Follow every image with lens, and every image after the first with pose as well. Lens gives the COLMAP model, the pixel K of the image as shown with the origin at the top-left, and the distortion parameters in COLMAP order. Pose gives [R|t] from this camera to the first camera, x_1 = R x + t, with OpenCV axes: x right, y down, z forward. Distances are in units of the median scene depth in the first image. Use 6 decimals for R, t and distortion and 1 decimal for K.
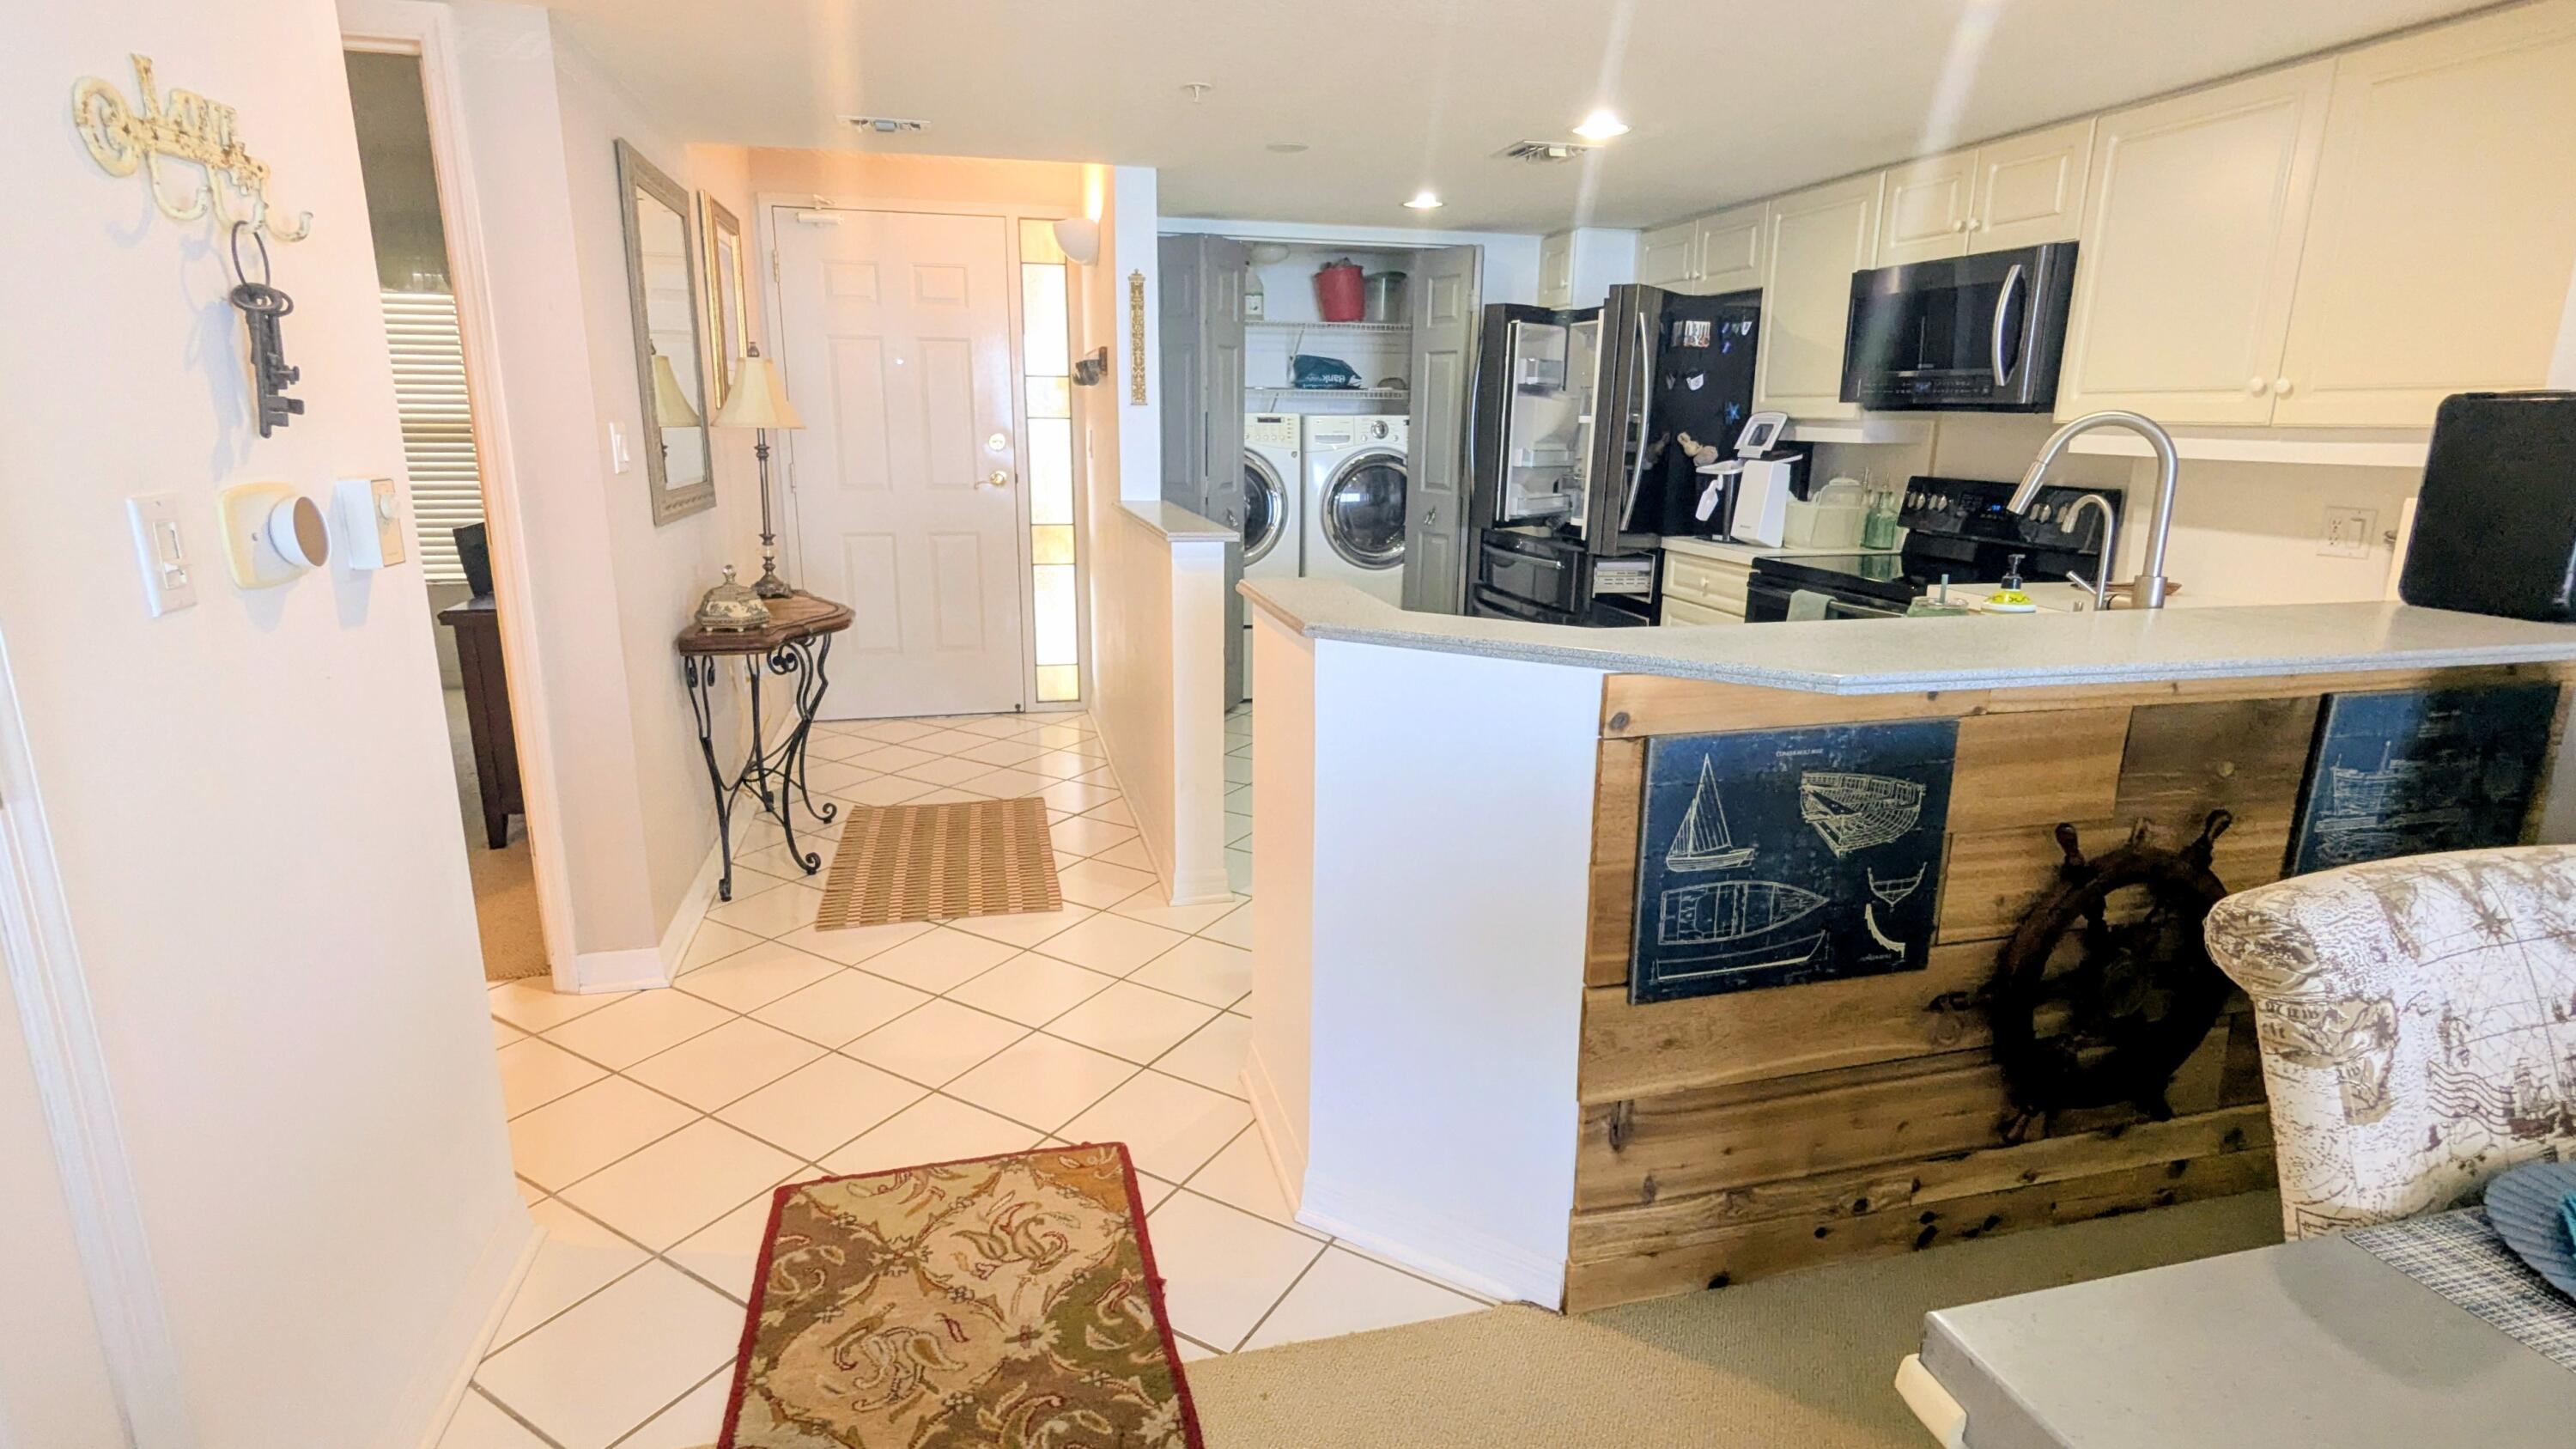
lens RADIAL K [[1243.8, 0, 1260.0], [0, 1243.8, 719.5], [0, 0, 1]] dist [-0.004426, -0.000829]
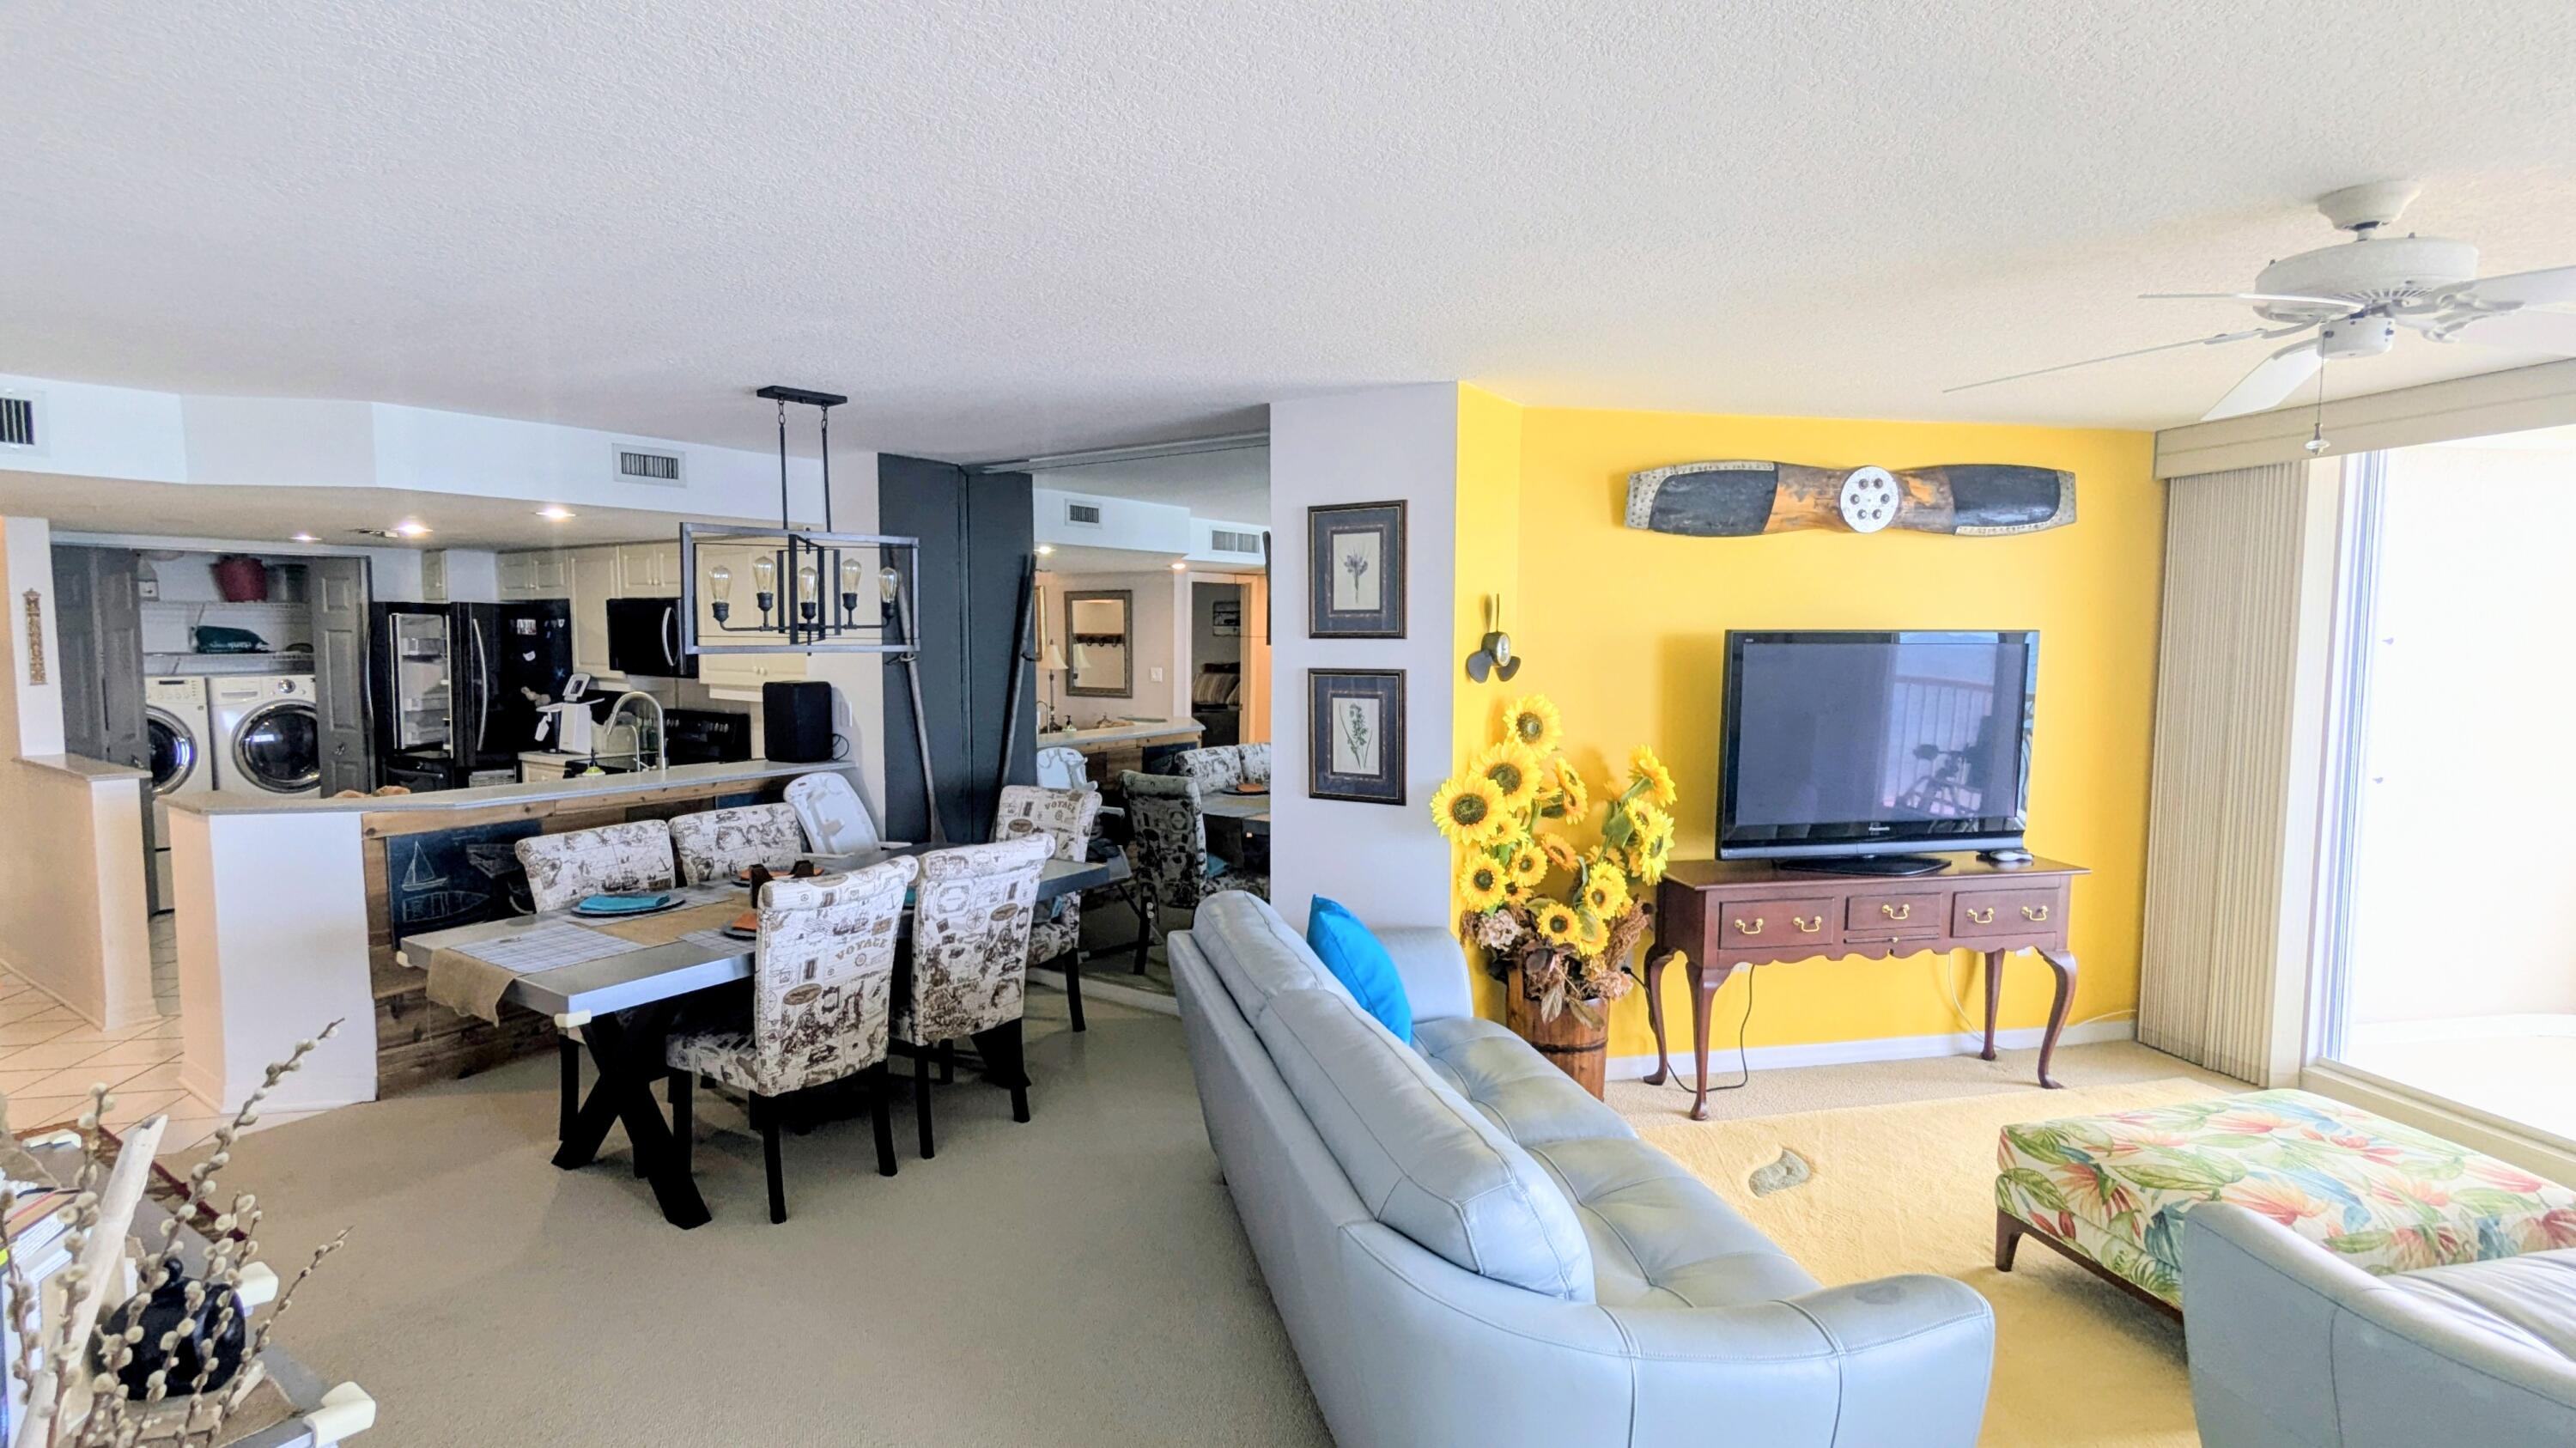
lens RADIAL K [[1222.4, 0, 1283.5], [0, 1222.4, 715.6], [0, 0, 1]] dist [0.000288, 0.001060]
pose [[0.735342, -0.053742, 0.675562, -0.003828], [0.163335, 0.981519, -0.099707, 0.119561], [-0.657719, 0.183662, 0.730530, -0.773953]]
